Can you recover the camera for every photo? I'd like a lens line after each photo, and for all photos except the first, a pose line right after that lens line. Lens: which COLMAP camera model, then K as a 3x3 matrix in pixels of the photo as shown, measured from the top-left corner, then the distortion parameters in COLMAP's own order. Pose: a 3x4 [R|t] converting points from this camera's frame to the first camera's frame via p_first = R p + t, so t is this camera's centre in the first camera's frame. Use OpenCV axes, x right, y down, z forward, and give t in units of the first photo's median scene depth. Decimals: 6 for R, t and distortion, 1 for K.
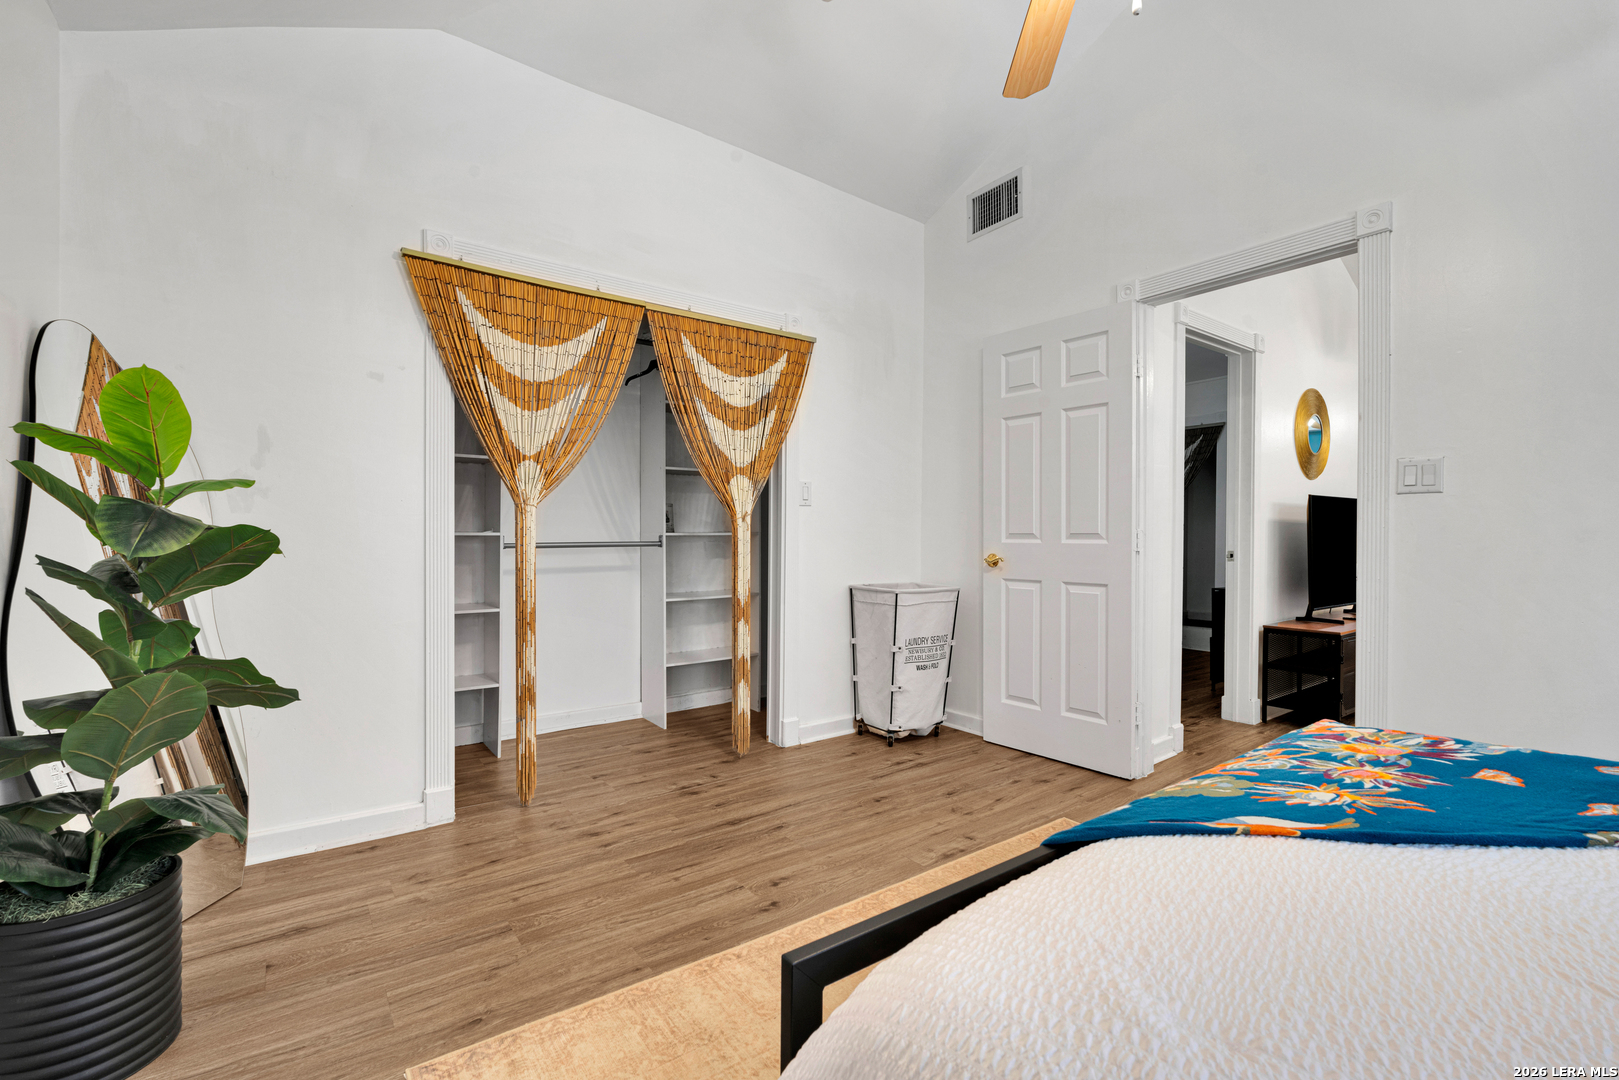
lens RADIAL K [[713.8, 0, 805.2], [0, 713.8, 545.3], [0, 0, 1]] dist [-0.003527, -0.000194]
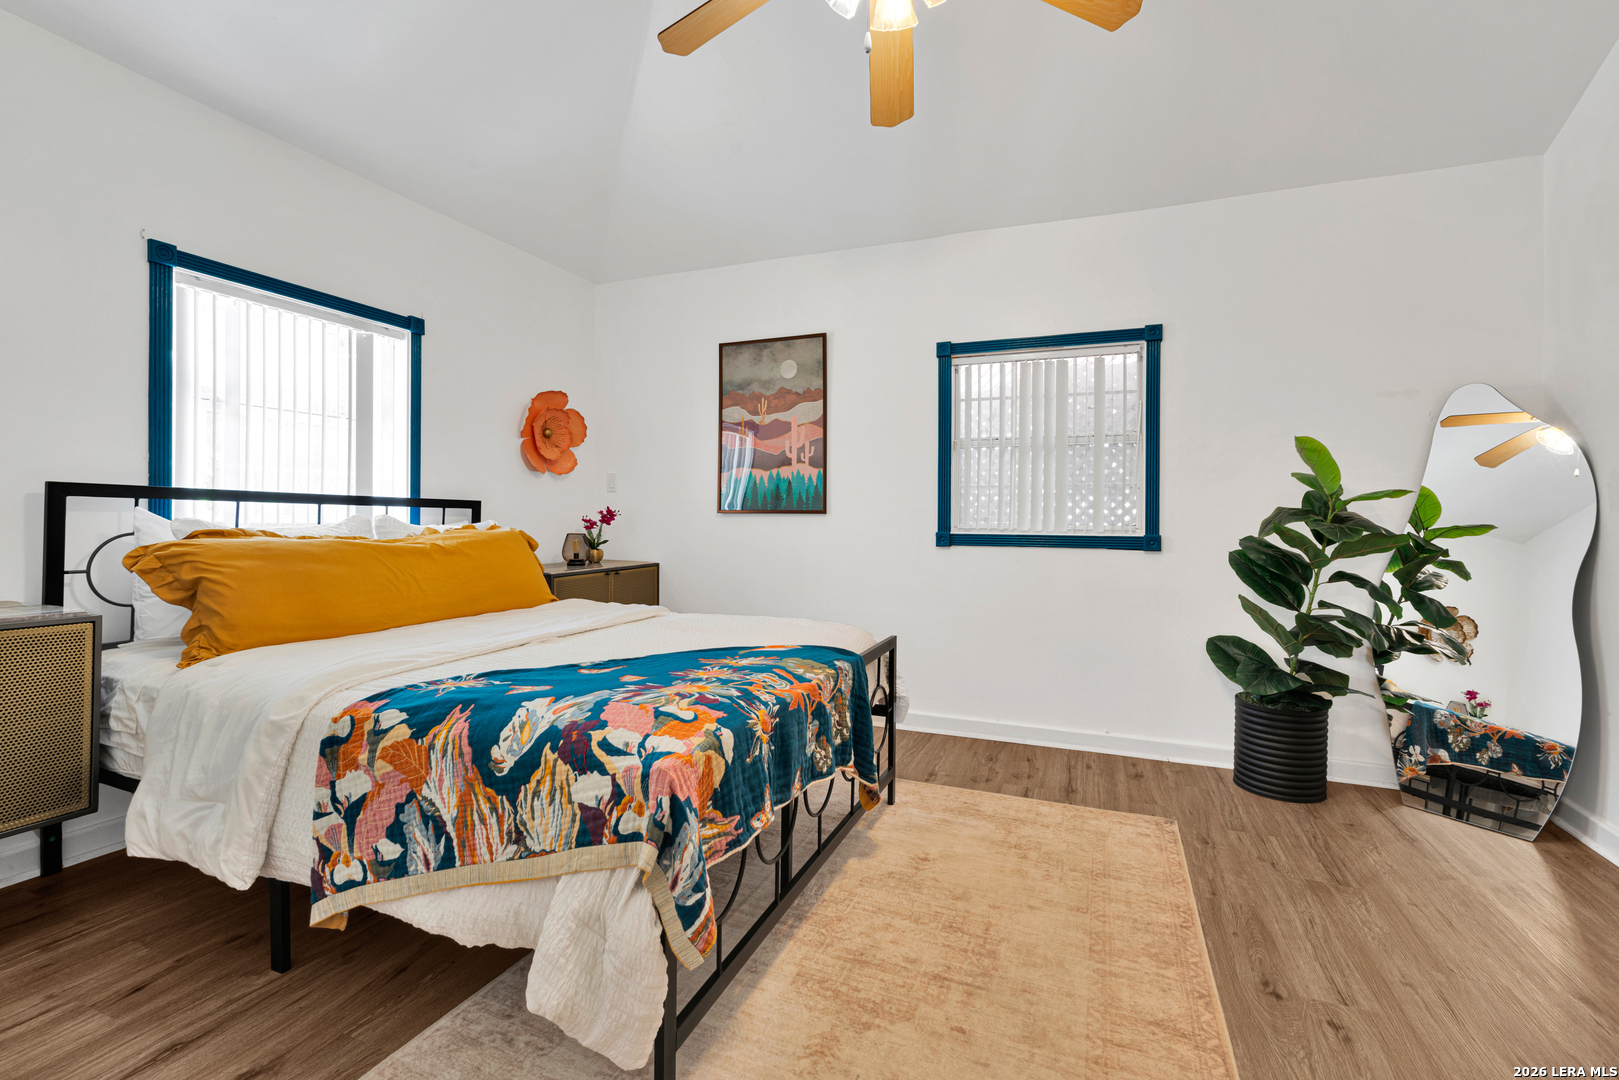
lens RADIAL K [[714.4, 0, 807.8], [0, 714.4, 528.4], [0, 0, 1]] dist [-0.002270, 0.000112]
pose [[-0.859141, -0.010552, -0.511630, 0.985280], [-0.018445, 0.999776, 0.010355, -0.012649], [0.511407, 0.018333, -0.859143, 1.710380]]
